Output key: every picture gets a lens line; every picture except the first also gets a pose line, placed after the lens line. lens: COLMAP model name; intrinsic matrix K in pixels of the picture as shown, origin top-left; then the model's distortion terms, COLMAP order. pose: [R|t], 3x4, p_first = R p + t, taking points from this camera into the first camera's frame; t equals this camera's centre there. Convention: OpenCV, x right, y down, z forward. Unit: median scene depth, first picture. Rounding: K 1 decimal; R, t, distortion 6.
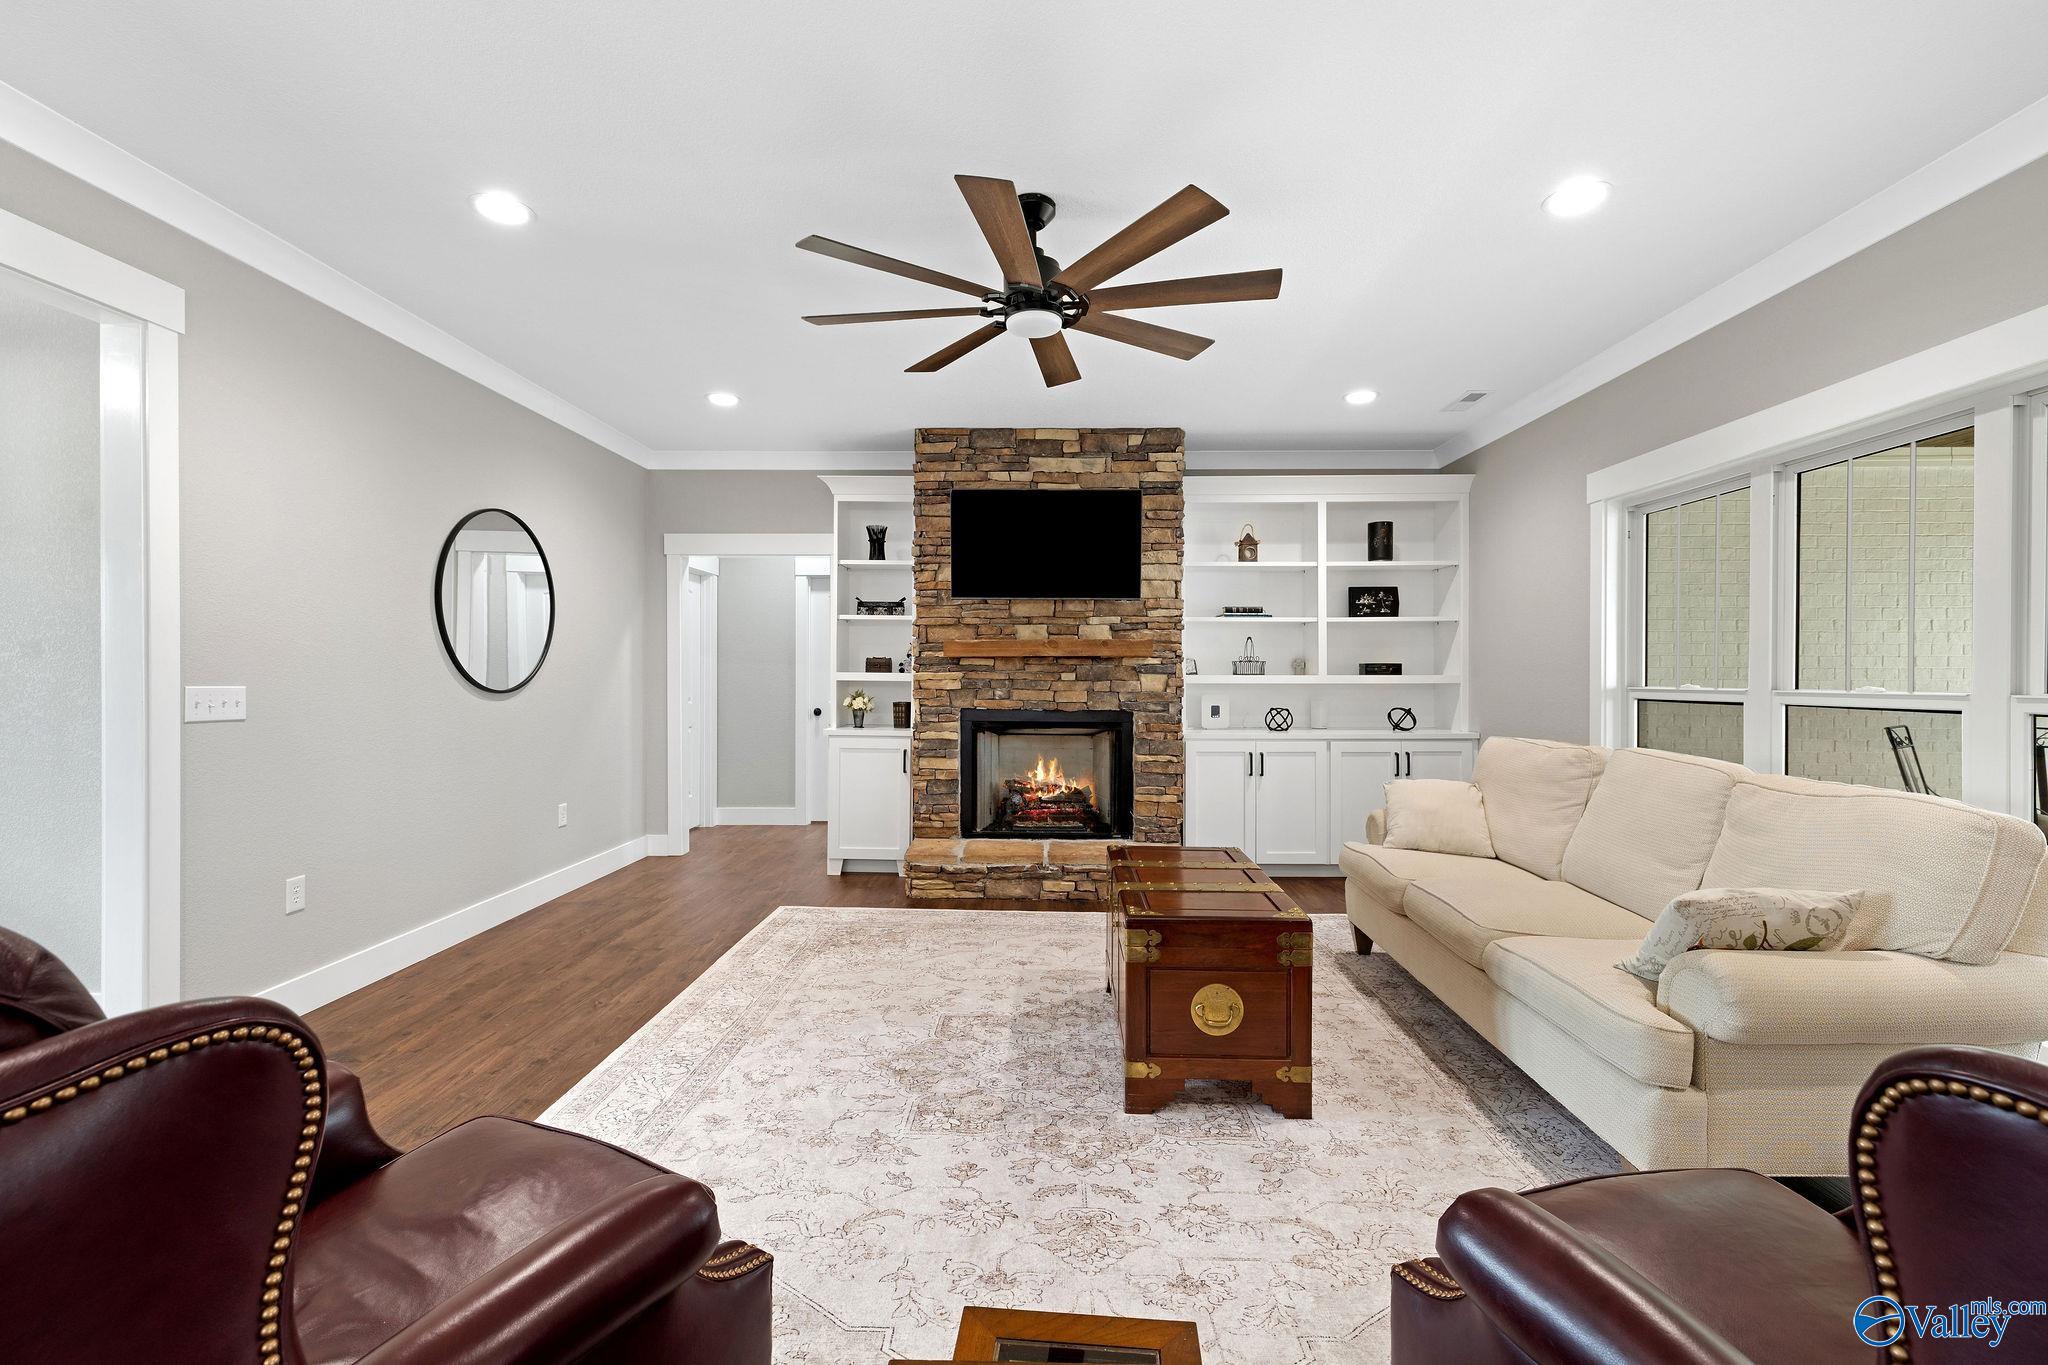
lens RADIAL K [[874.8, 0, 1016.1], [0, 874.8, 678.4], [0, 0, 1]] dist [0.002501, 0.000111]
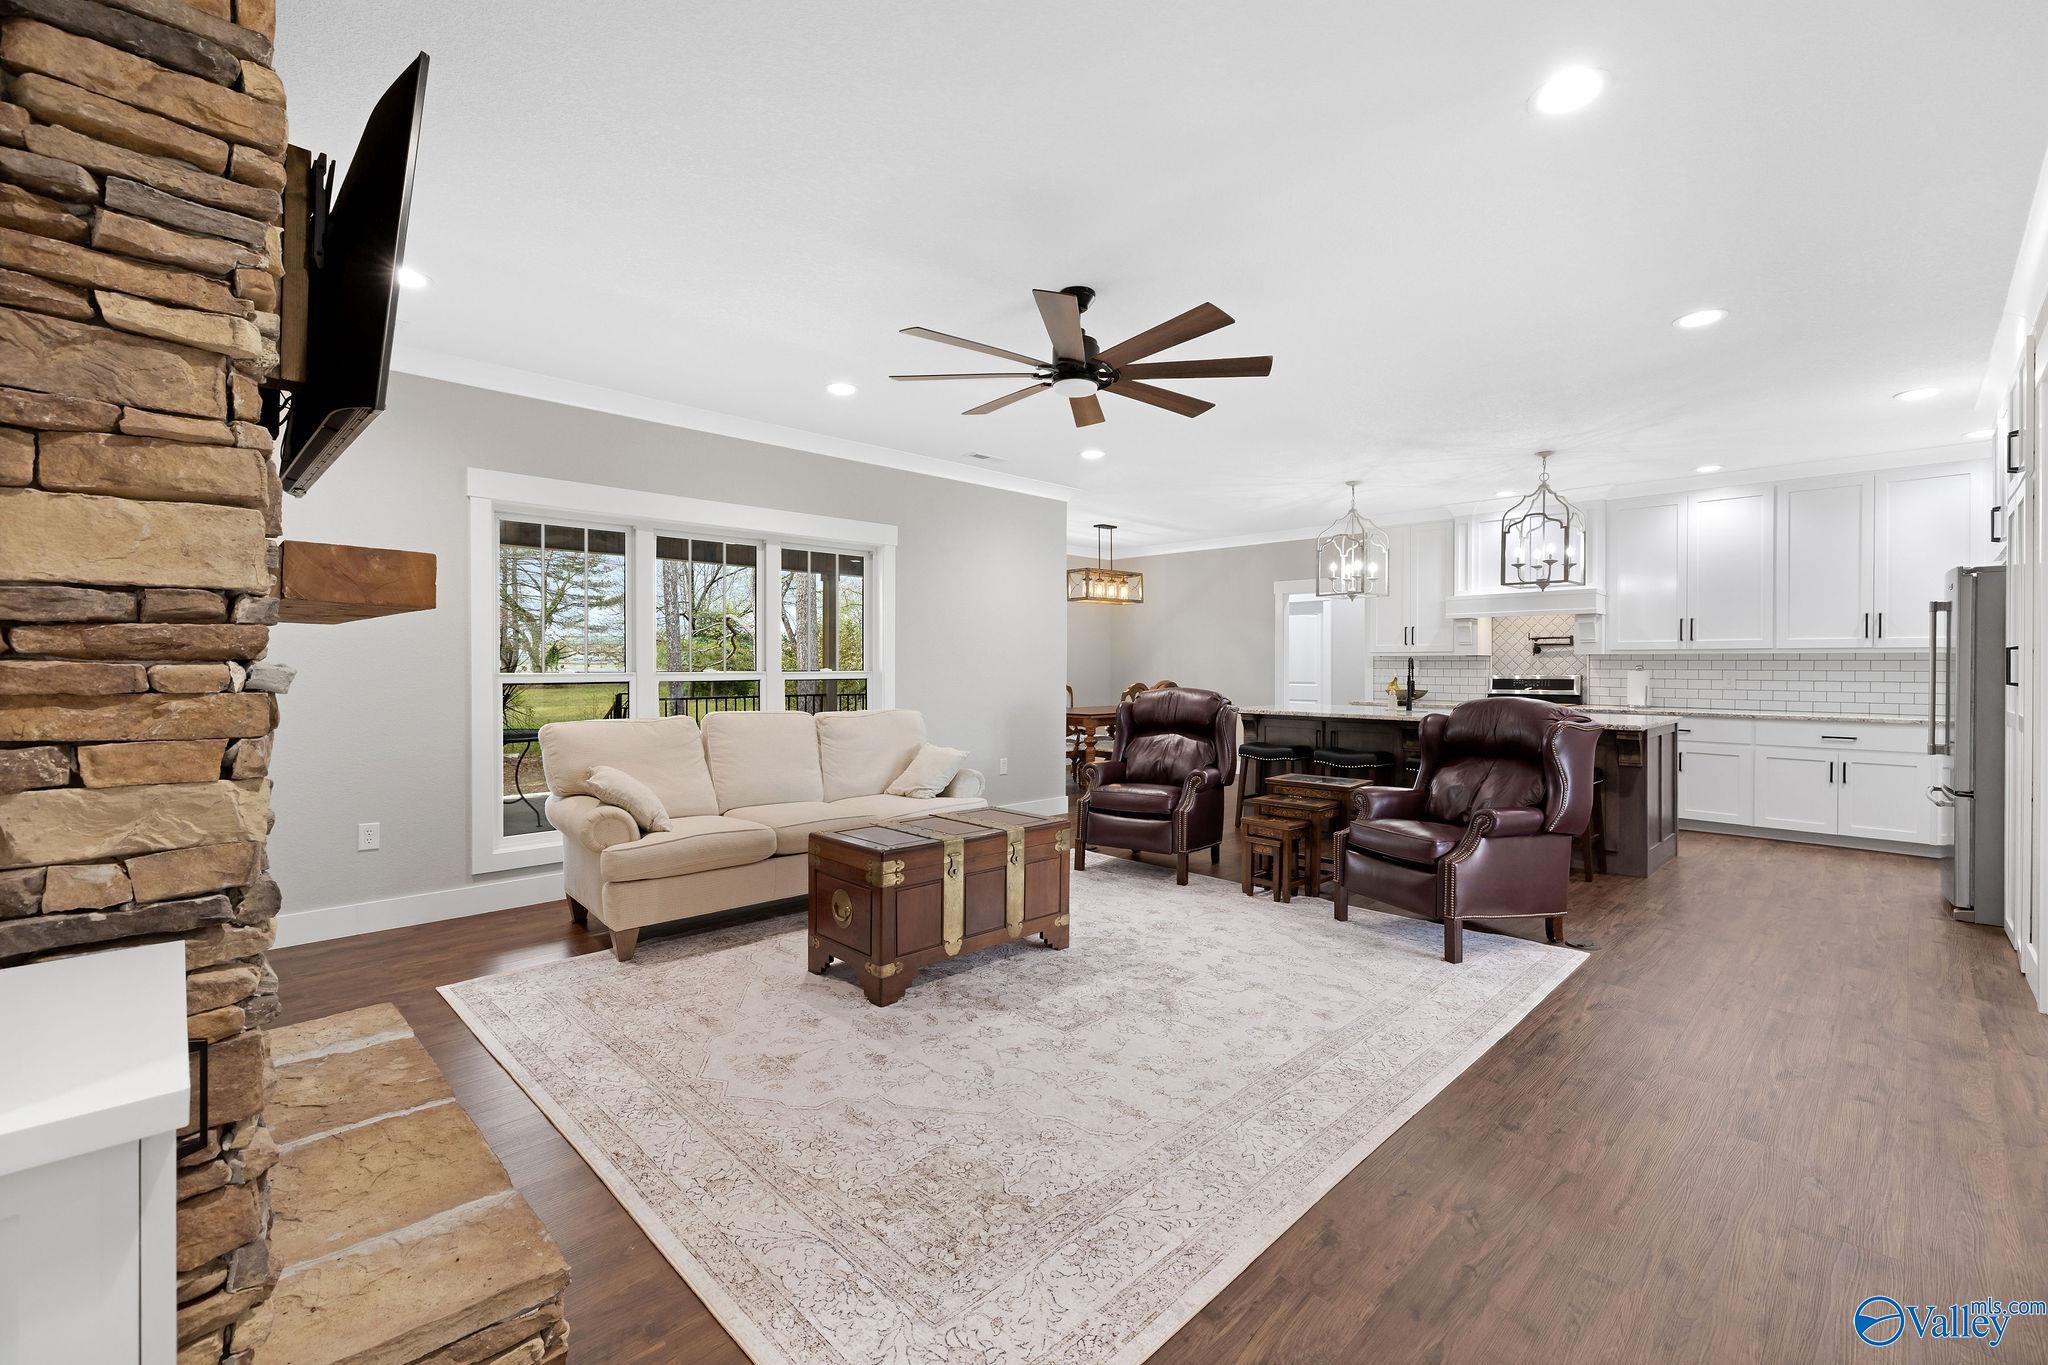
lens RADIAL K [[874.8, 0, 1016.9], [0, 874.8, 663.5], [0, 0, 1]] dist [0.002501, 0.000111]
pose [[-0.723687, -0.005340, 0.690107, -0.417632], [-0.002164, 0.999983, 0.005469, -0.008365], [-0.690124, 0.002465, -0.723687, 1.037777]]
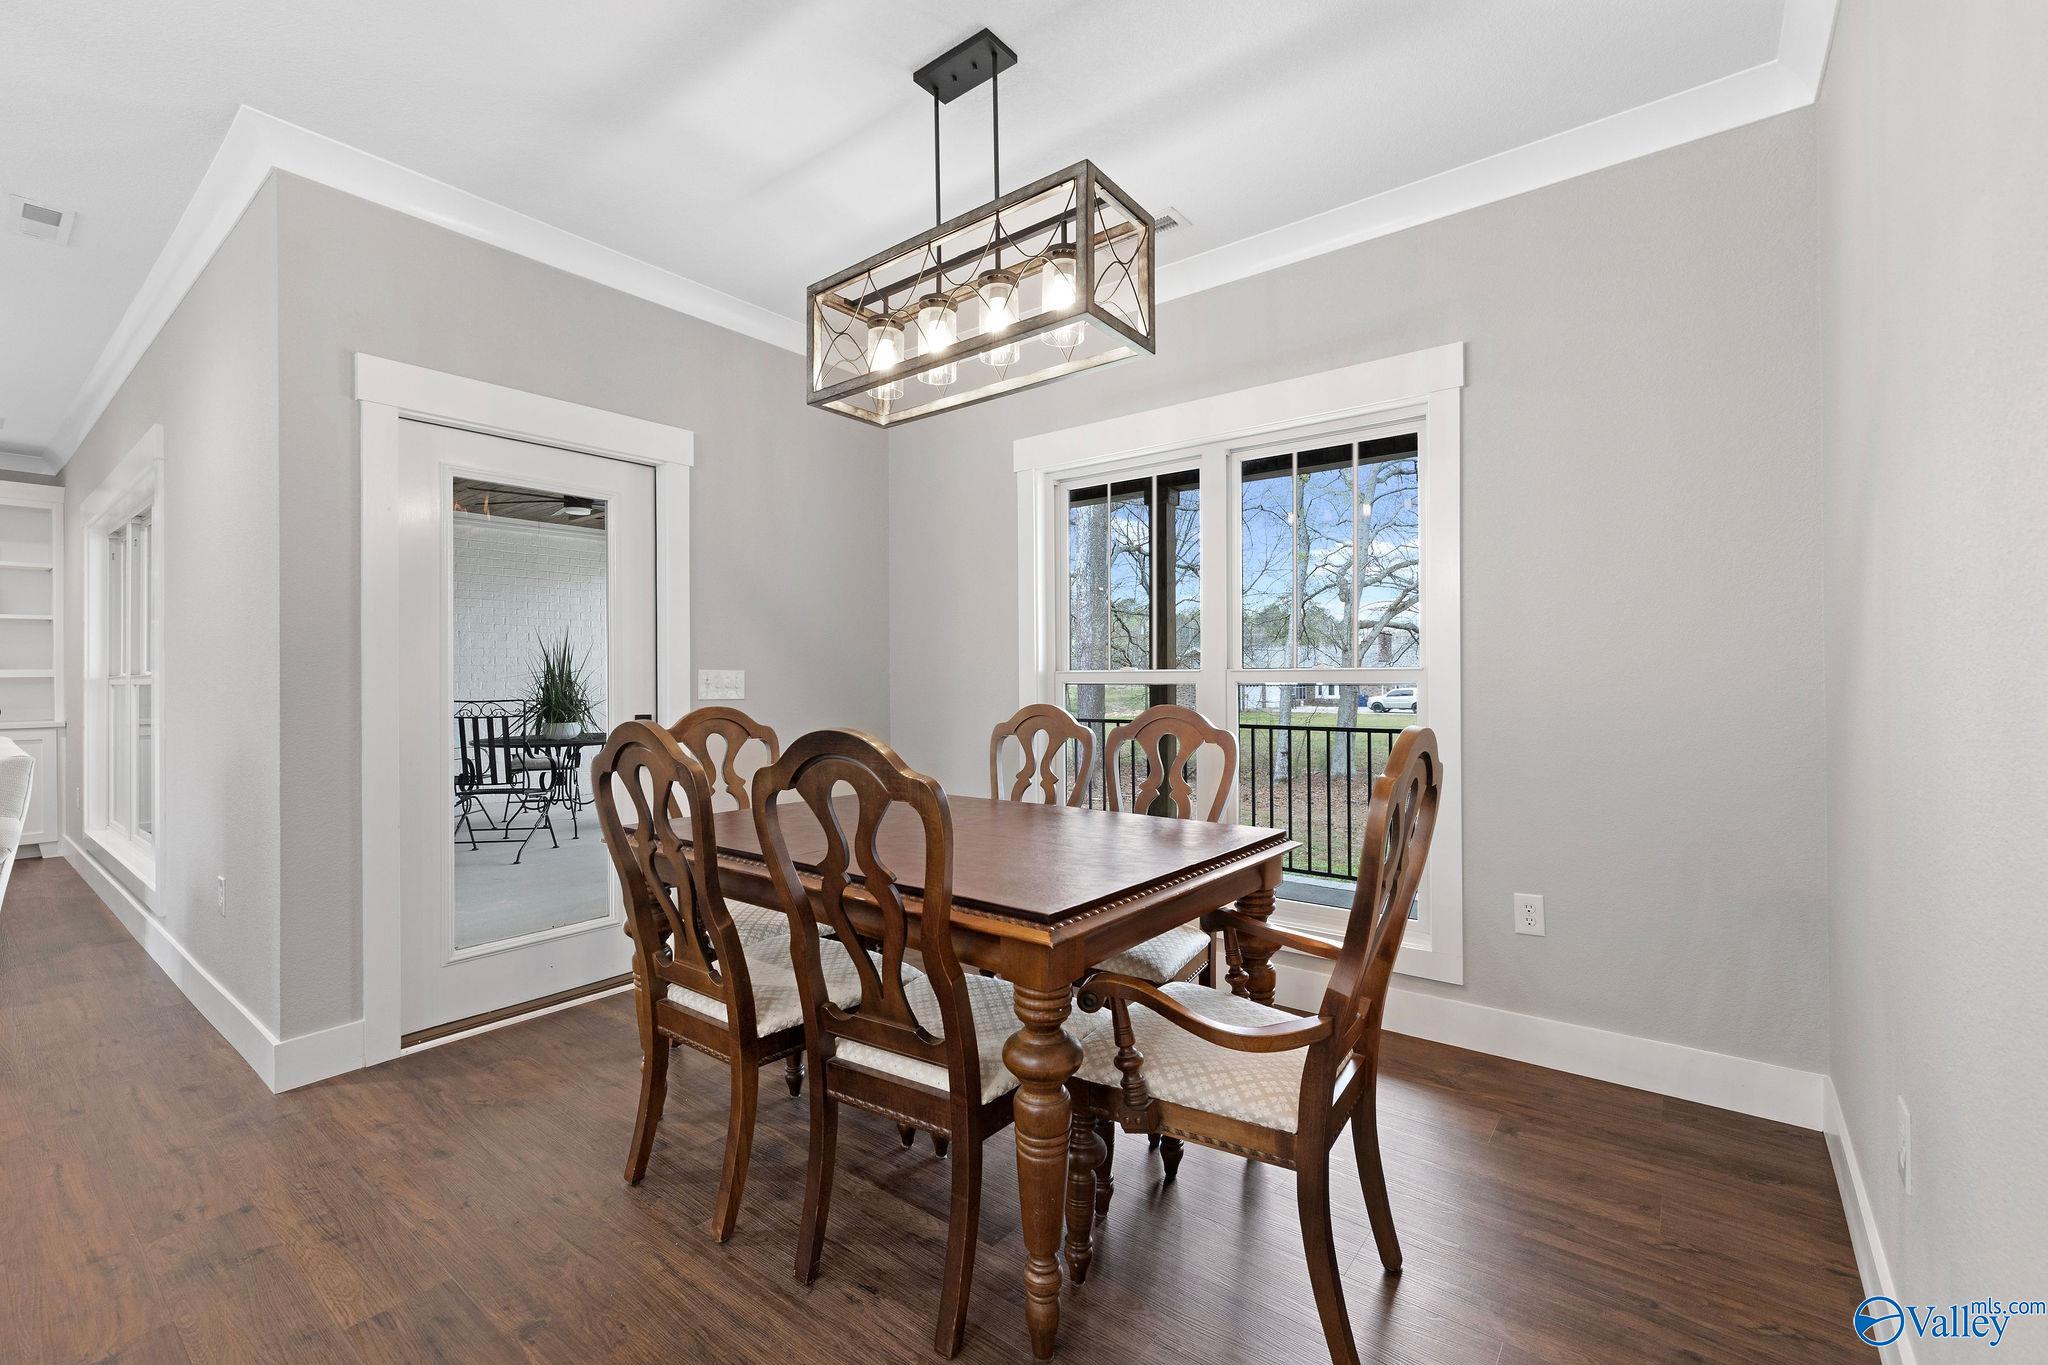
lens RADIAL K [[874.8, 0, 1015.2], [0, 874.8, 670.9], [0, 0, 1]] dist [0.002501, 0.000111]
pose [[0.592285, 0.000806, 0.805728, 0.346500], [0.008121, 0.999943, -0.006970, 0.016743], [-0.805688, 0.010671, 0.592244, -0.637010]]
